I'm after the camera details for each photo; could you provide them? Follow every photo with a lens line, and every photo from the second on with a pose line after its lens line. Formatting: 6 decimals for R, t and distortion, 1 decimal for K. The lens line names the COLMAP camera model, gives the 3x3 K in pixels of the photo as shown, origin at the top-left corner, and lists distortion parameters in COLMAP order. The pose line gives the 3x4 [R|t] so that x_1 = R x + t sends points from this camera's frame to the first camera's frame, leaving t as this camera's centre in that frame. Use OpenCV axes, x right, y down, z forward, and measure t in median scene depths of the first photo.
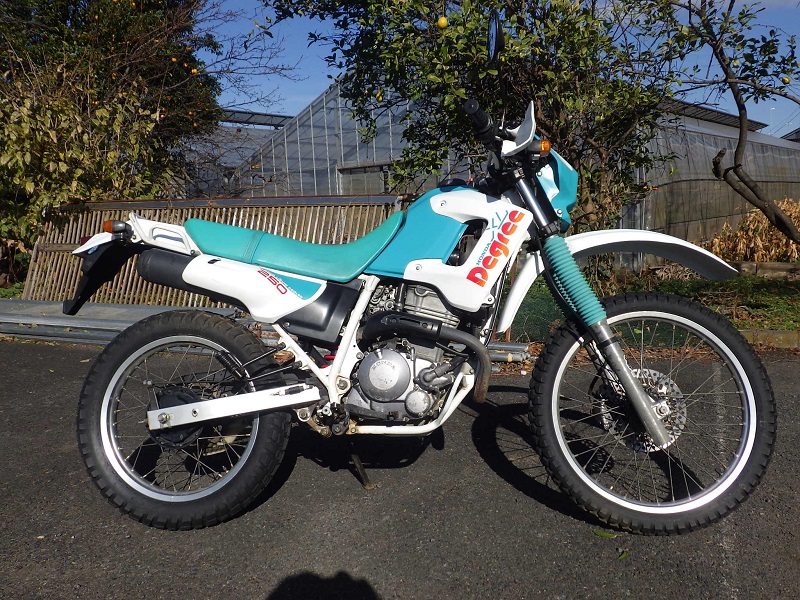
lens RADIAL K [[674.1, 0, 400.0], [0, 674.1, 300.0], [0, 0, 1]] dist [0.013628, 0.007181]
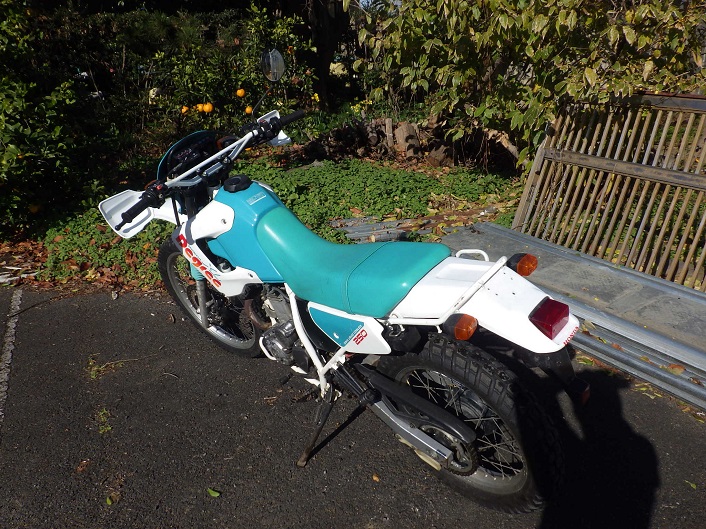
lens RADIAL K [[594.9, 0, 353.0], [0, 594.9, 264.5], [0, 0, 1]] dist [0.013628, 0.007181]
pose [[0.861616, 0.196235, -0.468091, -1.600864], [-0.078703, 0.962737, 0.258734, -0.449288], [0.501421, -0.186089, 0.844954, 1.462831]]
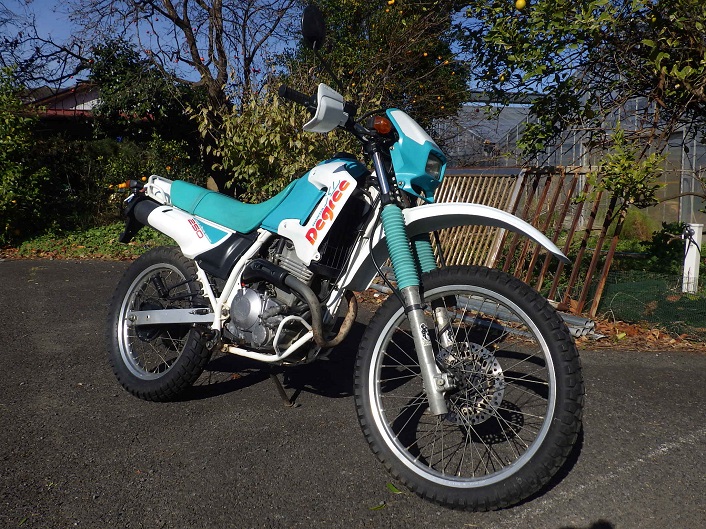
lens RADIAL K [[577.6, 0, 318.8], [0, 577.6, 255.1], [0, 0, 1]] dist [0.080226, -0.002434]
pose [[0.848149, 0.095242, -0.521126, 0.622510], [-0.097015, 0.994995, 0.023952, -0.026092], [0.520799, 0.030242, 0.853143, 0.148715]]
